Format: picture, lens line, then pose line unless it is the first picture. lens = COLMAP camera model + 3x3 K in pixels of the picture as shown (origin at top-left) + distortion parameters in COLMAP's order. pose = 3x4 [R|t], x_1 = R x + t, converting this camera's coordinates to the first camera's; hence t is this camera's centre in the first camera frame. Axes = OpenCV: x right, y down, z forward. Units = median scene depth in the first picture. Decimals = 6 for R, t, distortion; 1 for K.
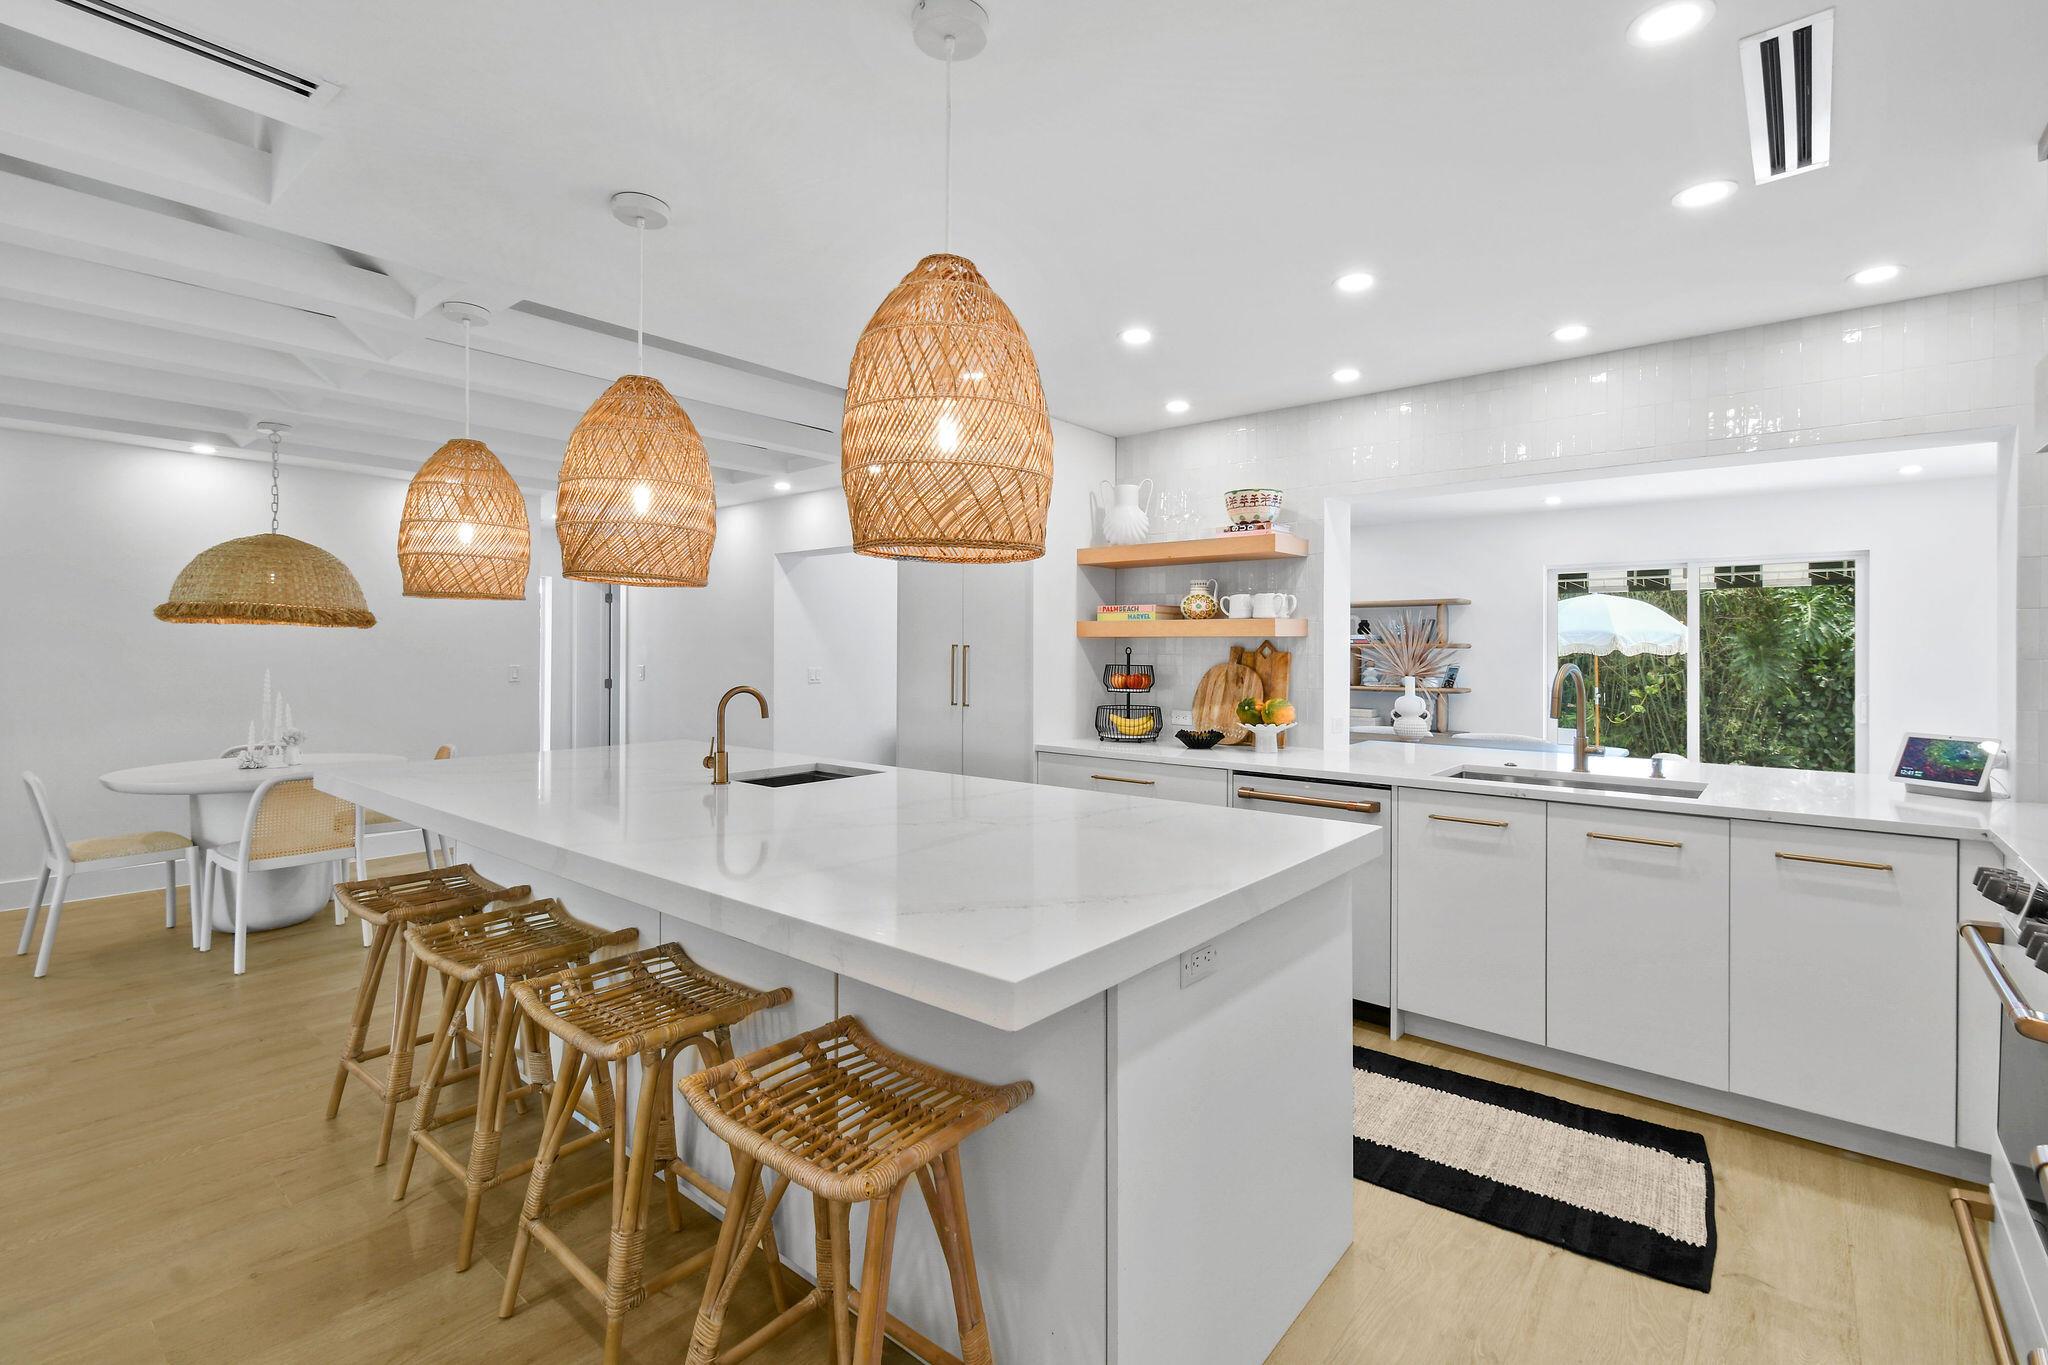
lens RADIAL K [[921.6, 0, 1032.1], [0, 921.6, 649.4], [0, 0, 1]] dist [0.005435, -0.004873]
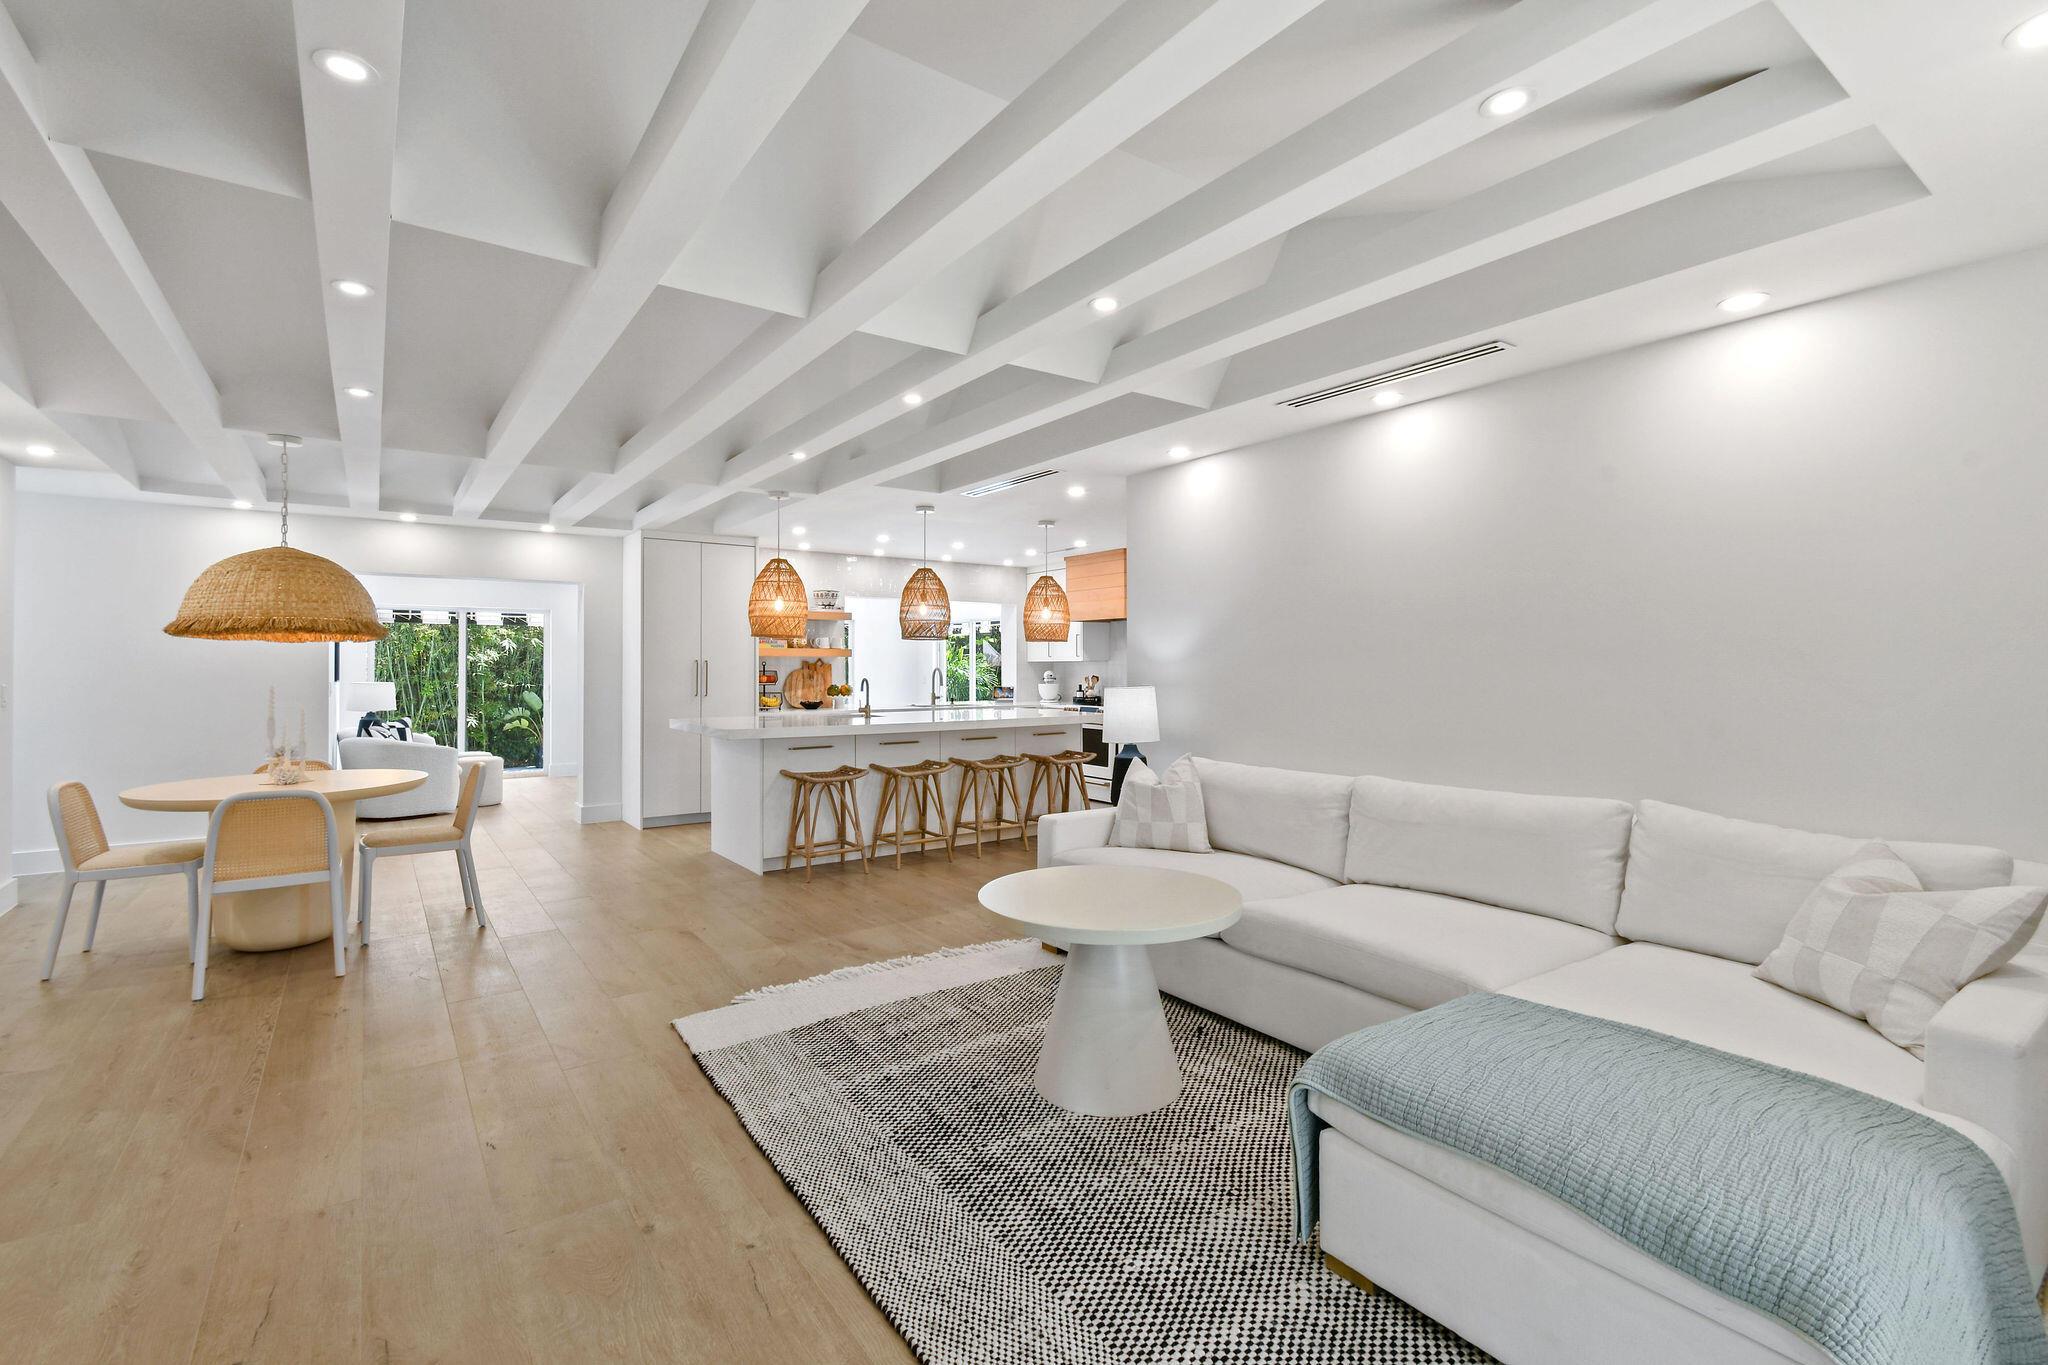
lens RADIAL K [[921.6, 0, 1002.0], [0, 921.6, 652.3], [0, 0, 1]] dist [0.005435, -0.004873]
pose [[0.265938, 0.006323, 0.963969, -1.596938], [0.000505, 0.999977, -0.006698, -0.008908], [-0.963990, 0.002268, 0.265929, 0.023598]]
